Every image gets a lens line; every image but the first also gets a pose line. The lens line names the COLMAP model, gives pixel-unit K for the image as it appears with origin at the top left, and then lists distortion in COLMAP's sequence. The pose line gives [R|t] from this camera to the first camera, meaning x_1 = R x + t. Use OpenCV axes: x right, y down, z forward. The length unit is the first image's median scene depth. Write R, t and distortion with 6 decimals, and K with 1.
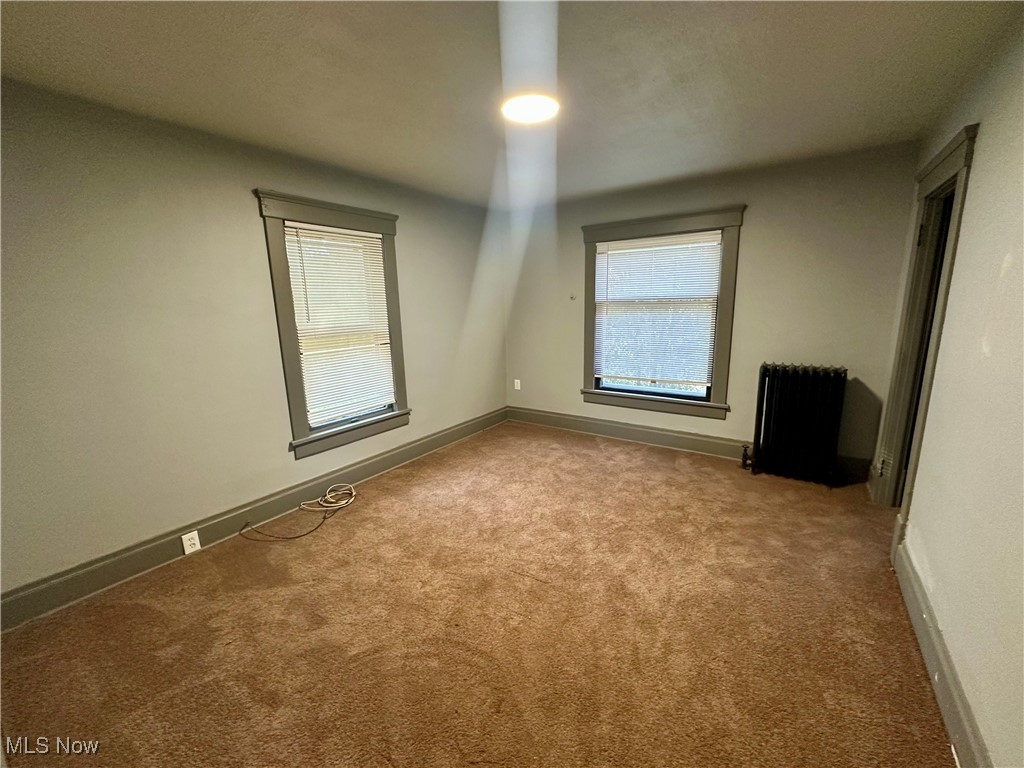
lens RADIAL K [[409.0, 0, 510.8], [0, 409.0, 384.6], [0, 0, 1]] dist [-0.004218, 0.000683]
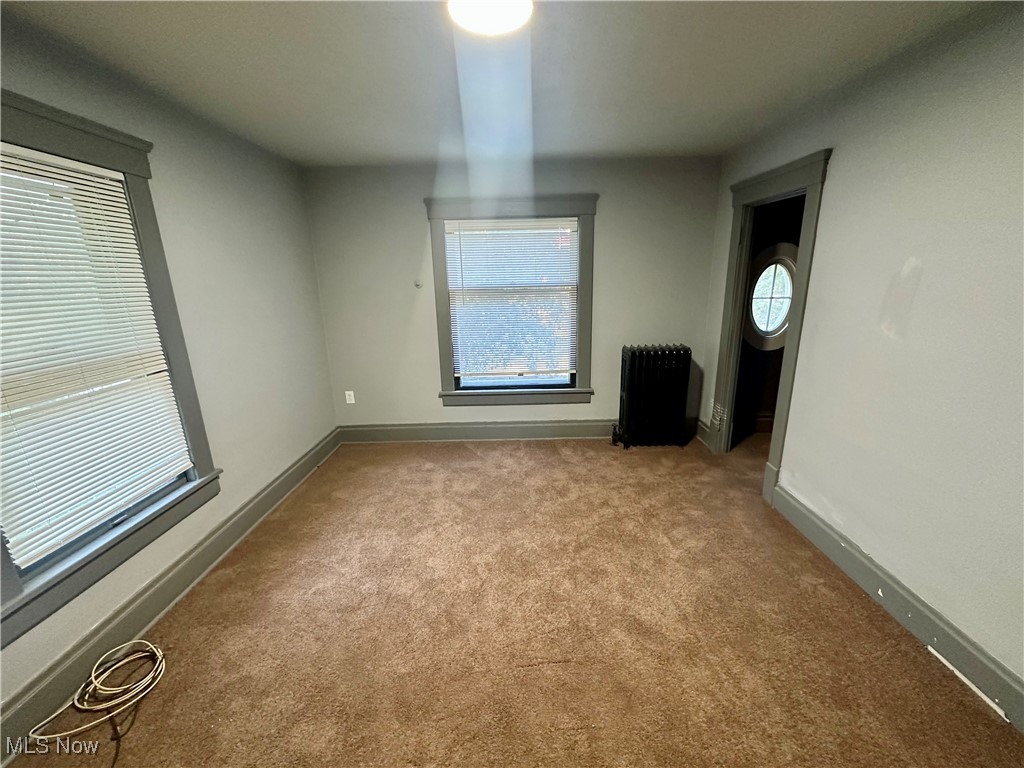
lens RADIAL K [[409.0, 0, 516.9], [0, 409.0, 385.3], [0, 0, 1]] dist [-0.004218, 0.000683]
pose [[0.821427, -0.143082, 0.552074, -0.221502], [0.118138, 0.989710, 0.080729, -0.071199], [-0.557944, -0.001092, 0.829878, 0.257685]]
